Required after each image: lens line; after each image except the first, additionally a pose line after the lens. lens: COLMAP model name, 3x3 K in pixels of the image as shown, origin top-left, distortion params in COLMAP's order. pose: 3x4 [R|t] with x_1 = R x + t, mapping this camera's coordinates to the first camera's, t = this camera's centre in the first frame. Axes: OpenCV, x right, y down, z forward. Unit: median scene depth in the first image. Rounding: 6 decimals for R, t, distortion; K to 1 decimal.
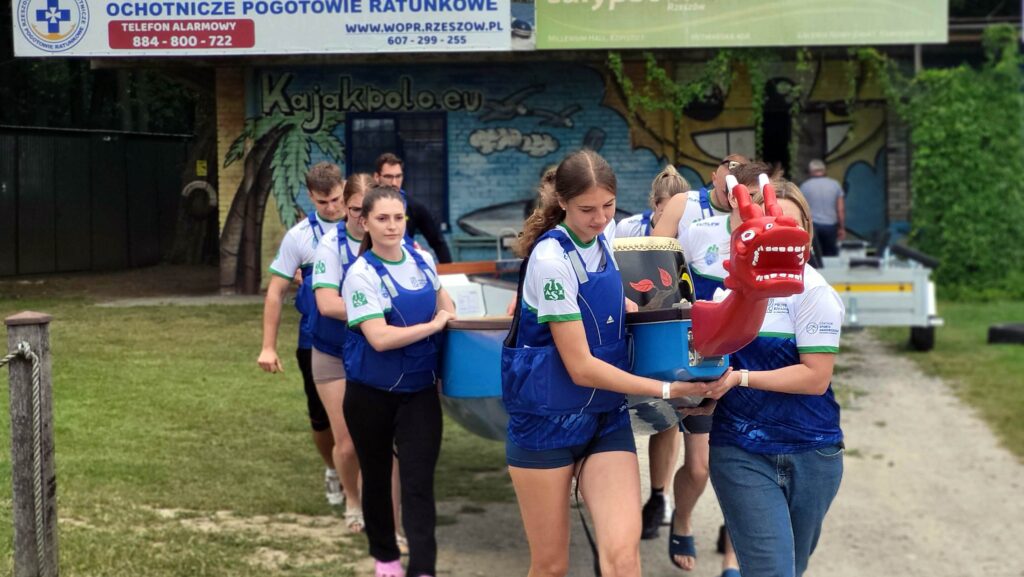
lens RADIAL K [[2346.7, 0, 512.0], [0, 2346.7, 288.5], [0, 0, 1]] dist [-0.047008, 0.415736]
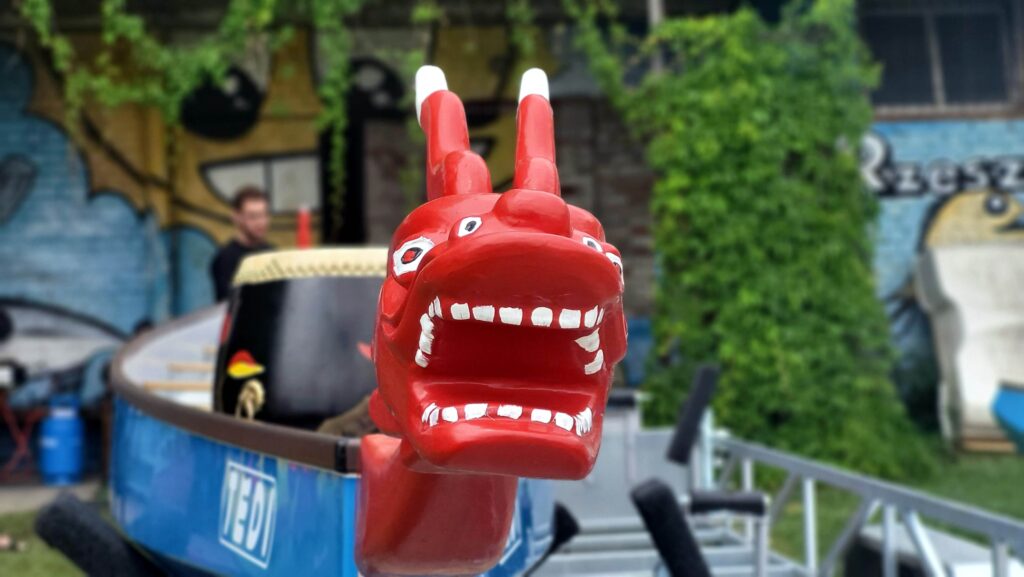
lens RADIAL K [[2346.7, 0, 512.0], [0, 2346.7, 288.5], [0, 0, 1]] dist [-0.047008, 0.415736]
pose [[0.978939, -0.017950, 0.203363, 0.041716], [0.026189, 0.998939, -0.037892, -0.018471], [-0.202467, 0.042419, 0.978370, 0.527208]]
